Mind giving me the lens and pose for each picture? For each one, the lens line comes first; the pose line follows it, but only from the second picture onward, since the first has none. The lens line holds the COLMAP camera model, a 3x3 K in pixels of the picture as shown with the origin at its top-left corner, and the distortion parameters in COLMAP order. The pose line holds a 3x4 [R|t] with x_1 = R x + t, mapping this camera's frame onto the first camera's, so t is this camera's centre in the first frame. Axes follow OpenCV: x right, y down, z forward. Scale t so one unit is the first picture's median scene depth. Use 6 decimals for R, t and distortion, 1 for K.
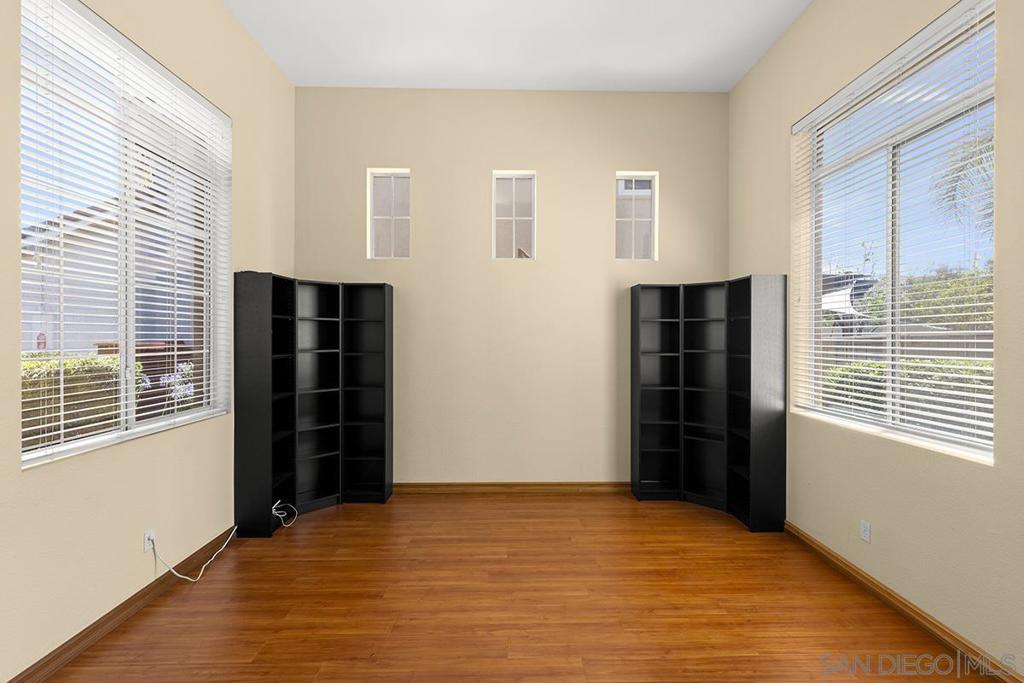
lens RADIAL K [[460.5, 0, 517.9], [0, 460.5, 340.3], [0, 0, 1]] dist [0.001476, -0.000399]
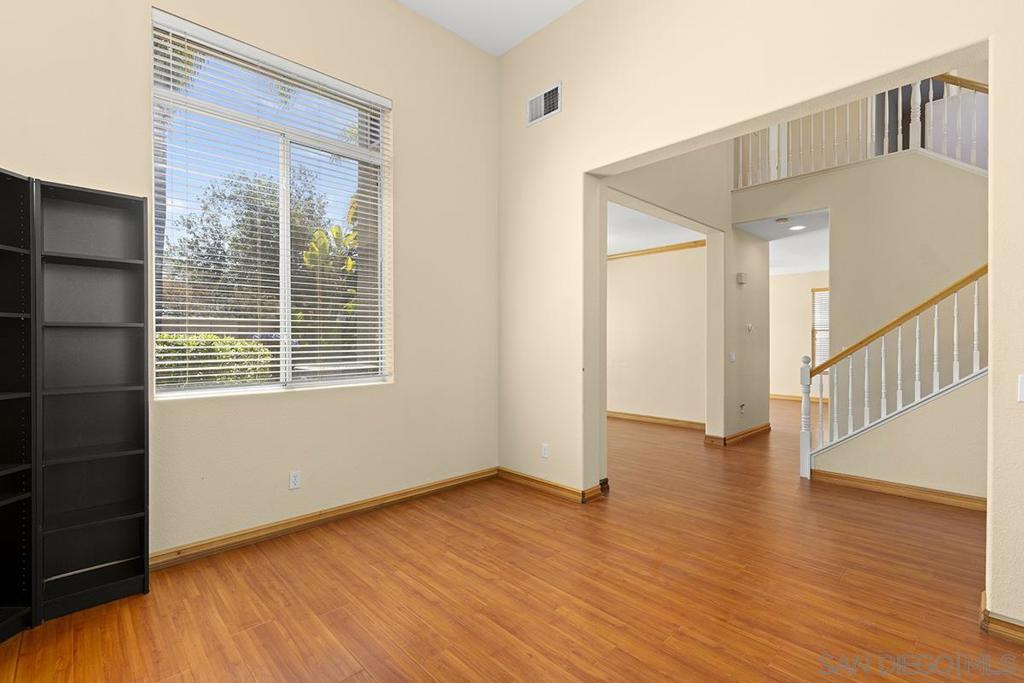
lens RADIAL K [[460.5, 0, 511.7], [0, 460.5, 343.0], [0, 0, 1]] dist [0.001476, -0.000399]
pose [[-0.668642, -0.002014, 0.743581, -0.405001], [0.009210, 0.999897, 0.010990, 0.071361], [-0.743527, 0.014197, -0.668555, 1.289453]]
